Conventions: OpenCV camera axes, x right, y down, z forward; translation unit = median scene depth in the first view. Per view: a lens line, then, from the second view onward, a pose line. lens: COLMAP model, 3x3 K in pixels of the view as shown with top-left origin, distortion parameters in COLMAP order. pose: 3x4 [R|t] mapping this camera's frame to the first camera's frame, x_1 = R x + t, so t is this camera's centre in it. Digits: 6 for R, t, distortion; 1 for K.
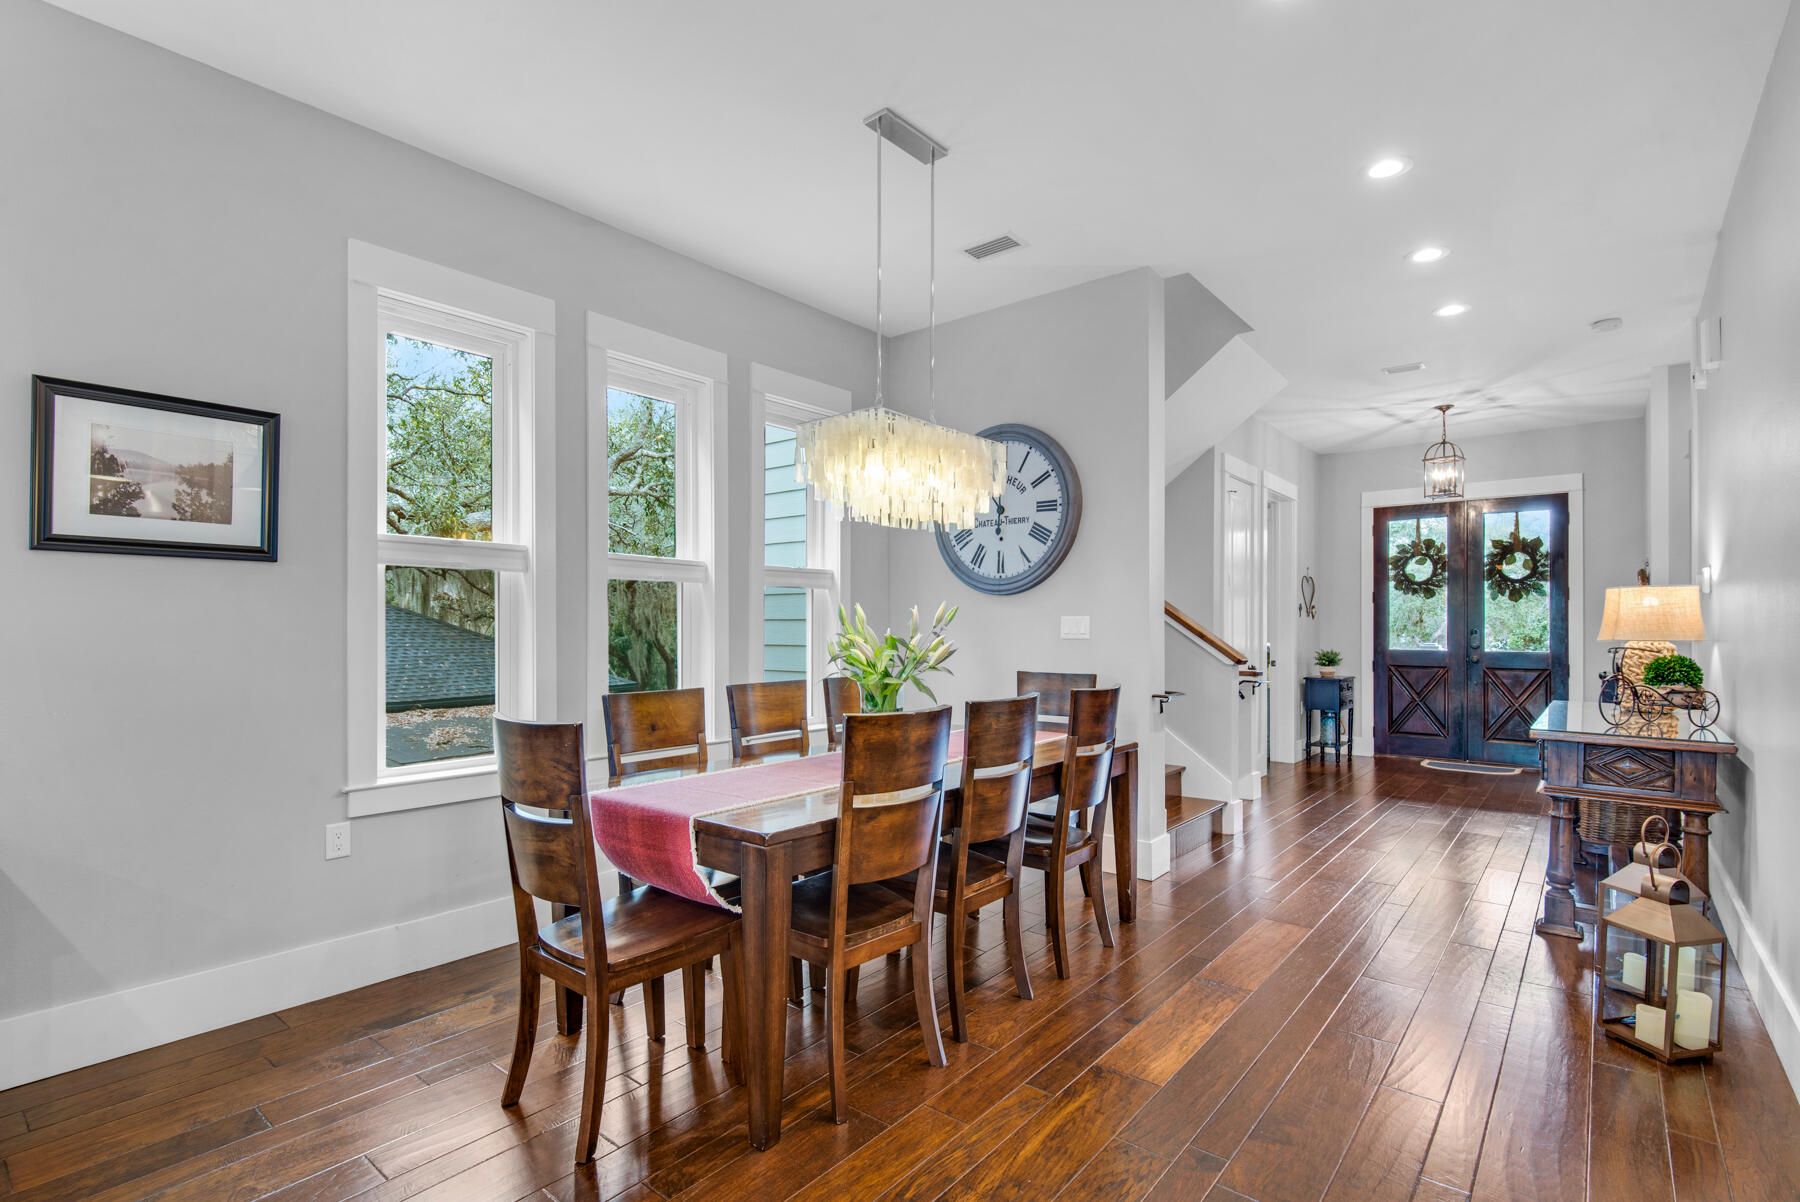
lens RADIAL K [[870.2, 0, 897.2], [0, 870.2, 621.9], [0, 0, 1]] dist [0.001979, -0.000291]
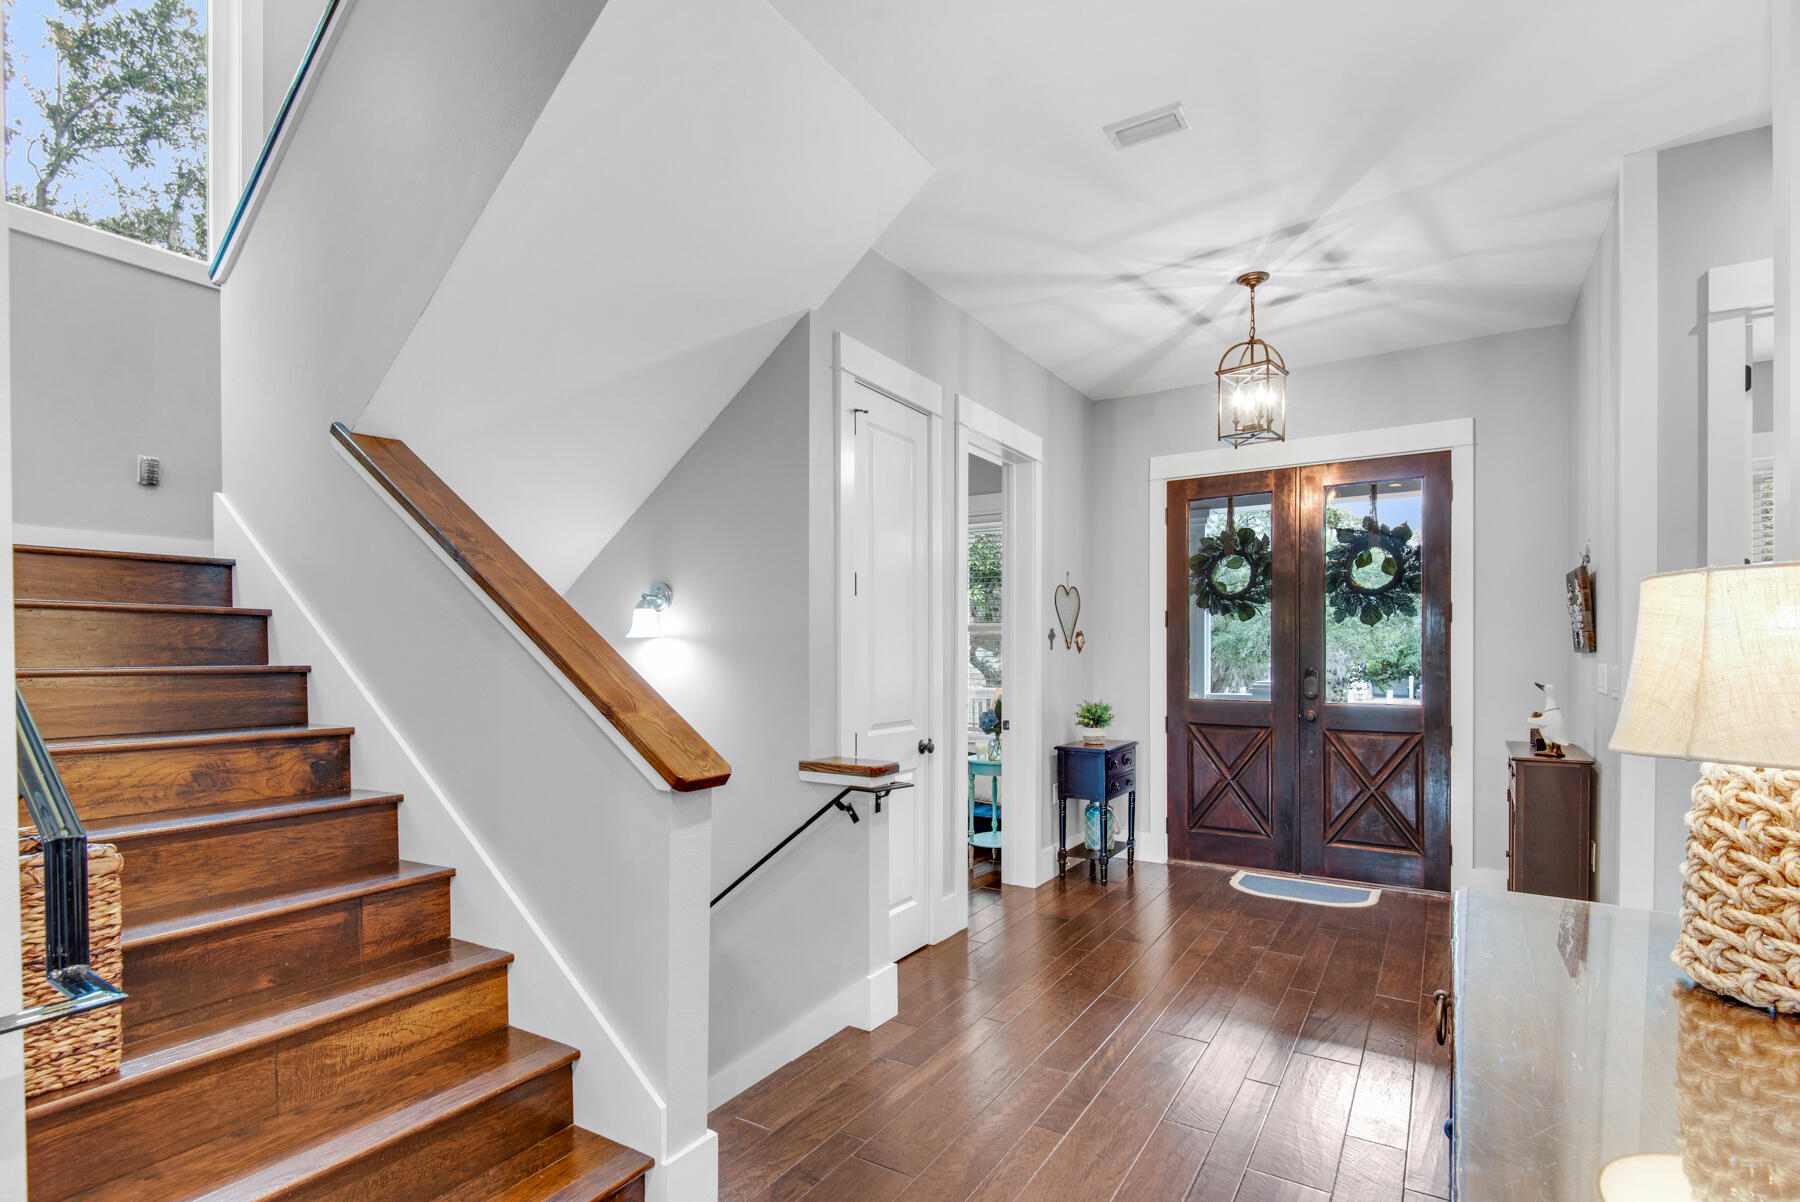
lens RADIAL K [[862.8, 0, 895.4], [0, 862.8, 652.2], [0, 0, 1]] dist [0.011191, 0.000010]
pose [[0.993740, -0.001749, 0.111702, 0.286836], [0.000898, 0.999970, 0.007672, -0.008945], [-0.111712, -0.007523, 0.993712, 0.400138]]
